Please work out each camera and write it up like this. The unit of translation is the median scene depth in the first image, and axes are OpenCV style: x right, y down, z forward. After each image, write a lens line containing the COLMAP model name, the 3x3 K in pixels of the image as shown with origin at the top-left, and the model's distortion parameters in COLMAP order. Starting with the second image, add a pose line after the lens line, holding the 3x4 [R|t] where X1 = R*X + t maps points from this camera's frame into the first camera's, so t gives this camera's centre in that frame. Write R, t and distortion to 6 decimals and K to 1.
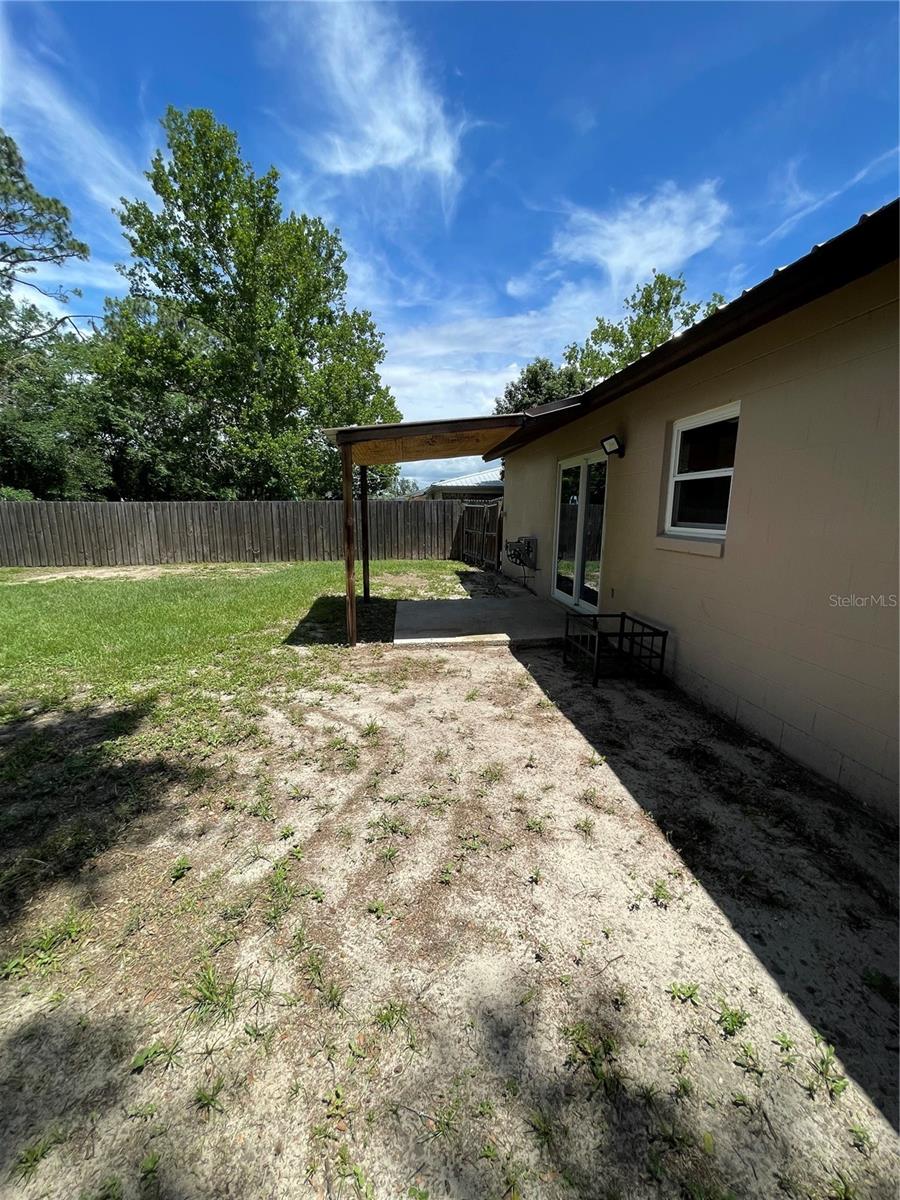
lens RADIAL K [[484.1, 0, 450.0], [0, 484.1, 600.0], [0, 0, 1]] dist [0.000187, 0.000062]
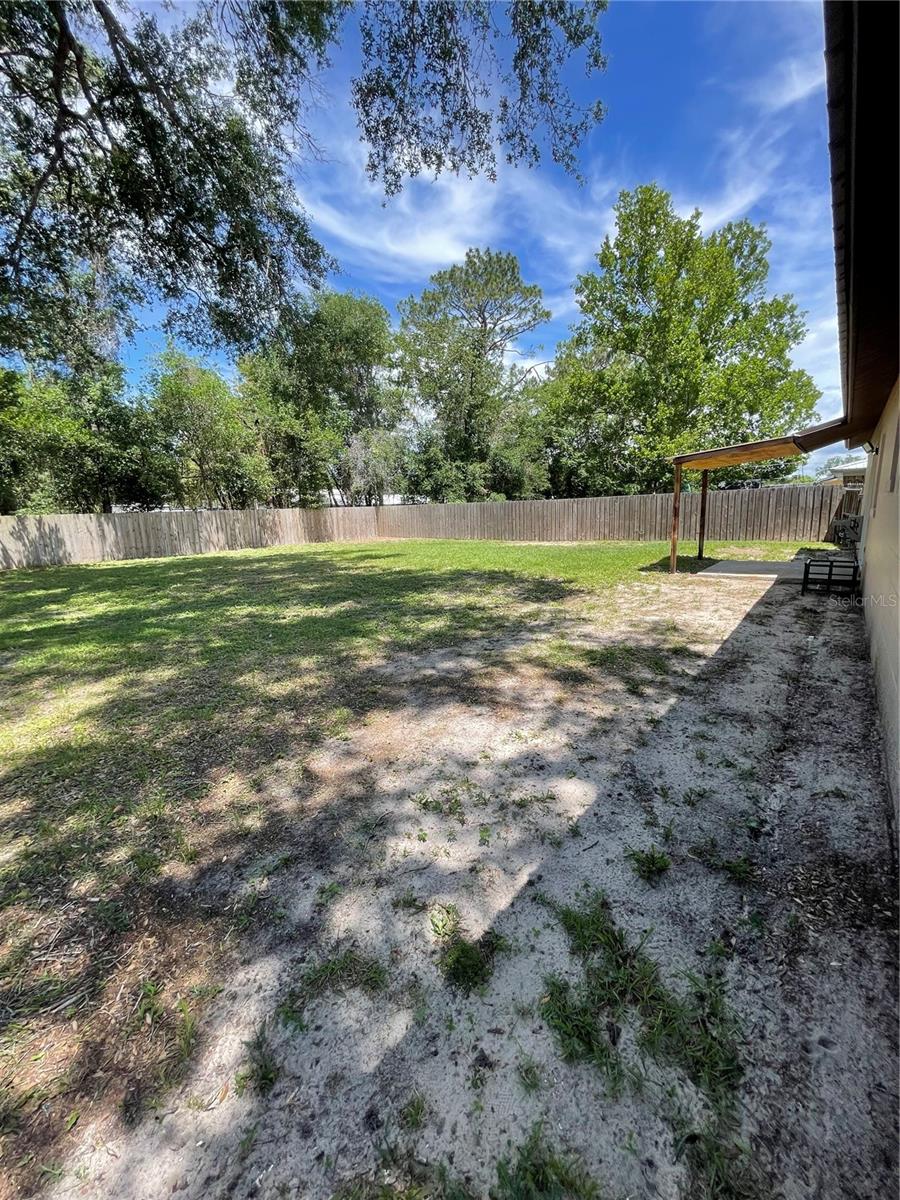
lens RADIAL K [[484.1, 0, 450.0], [0, 484.1, 600.0], [0, 0, 1]] dist [0.000187, 0.000062]
pose [[0.709958, 0.104038, -0.696517, 0.104373], [-0.093441, 0.994199, 0.053259, 0.037855], [0.698017, 0.027271, 0.715561, -0.192196]]
